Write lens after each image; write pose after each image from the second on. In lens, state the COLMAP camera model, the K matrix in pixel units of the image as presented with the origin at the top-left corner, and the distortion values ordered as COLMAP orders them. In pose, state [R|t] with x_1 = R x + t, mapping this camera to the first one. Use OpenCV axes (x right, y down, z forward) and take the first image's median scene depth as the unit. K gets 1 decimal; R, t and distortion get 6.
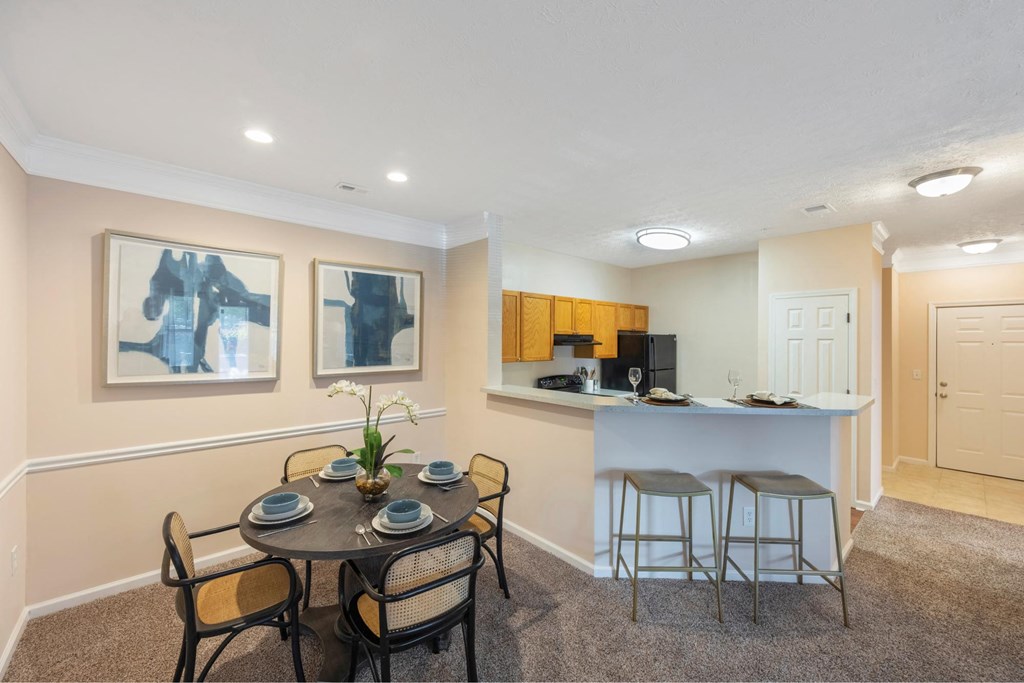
lens RADIAL K [[401.3, 0, 510.8], [0, 401.3, 339.3], [0, 0, 1]] dist [0.000611, 0.000453]
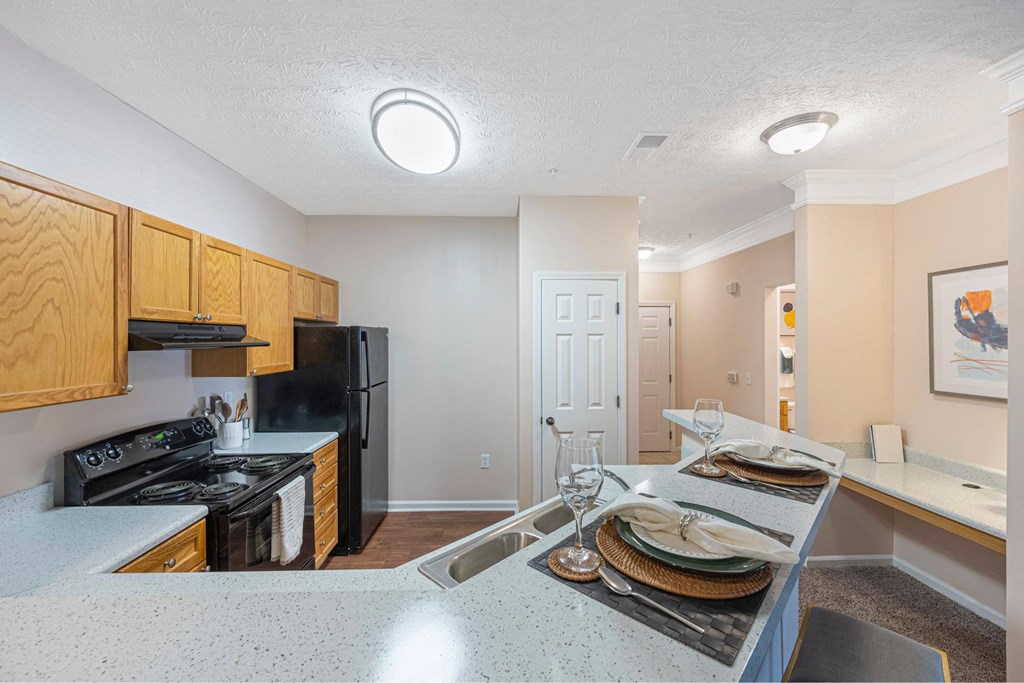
lens RADIAL K [[454.9, 0, 547.2], [0, 454.9, 339.0], [0, 0, 1]] dist [0.011557, 0.000146]
pose [[0.658564, -0.005425, 0.752505, 0.050622], [0.002540, 0.999984, 0.004986, 0.004104], [-0.752520, -0.001372, 0.658568, 0.506375]]
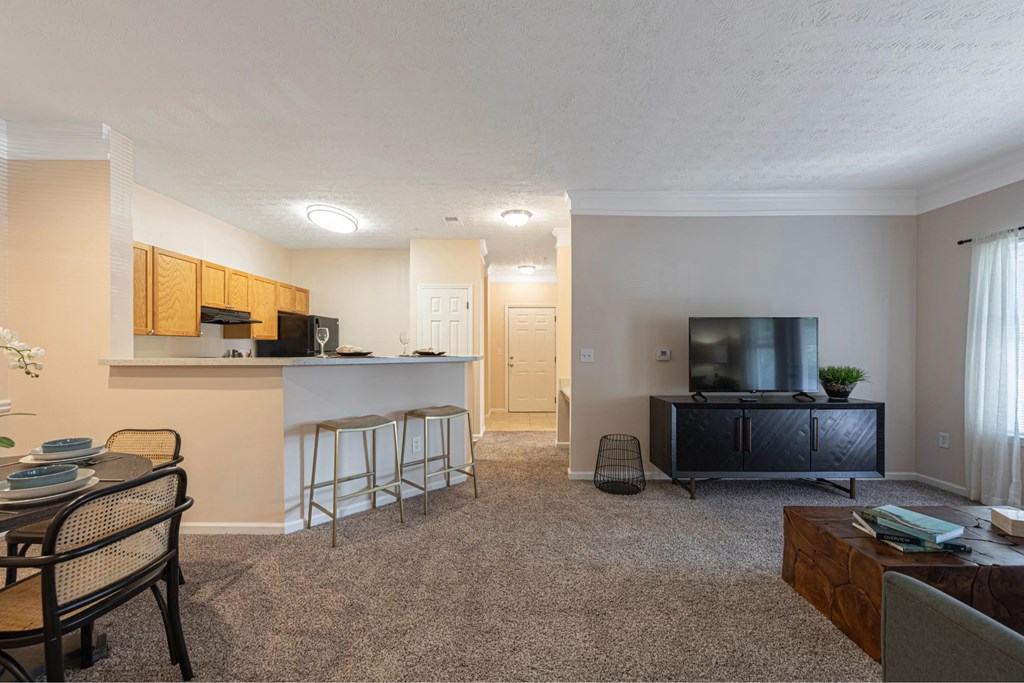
lens RADIAL K [[401.3, 0, 510.8], [0, 401.3, 339.3], [0, 0, 1]] dist [0.000611, 0.000453]
pose [[0.675124, -0.002290, 0.737700, -0.080155], [0.000770, 0.999997, 0.002399, 0.060091], [-0.737703, -0.001052, 0.675124, -0.043689]]
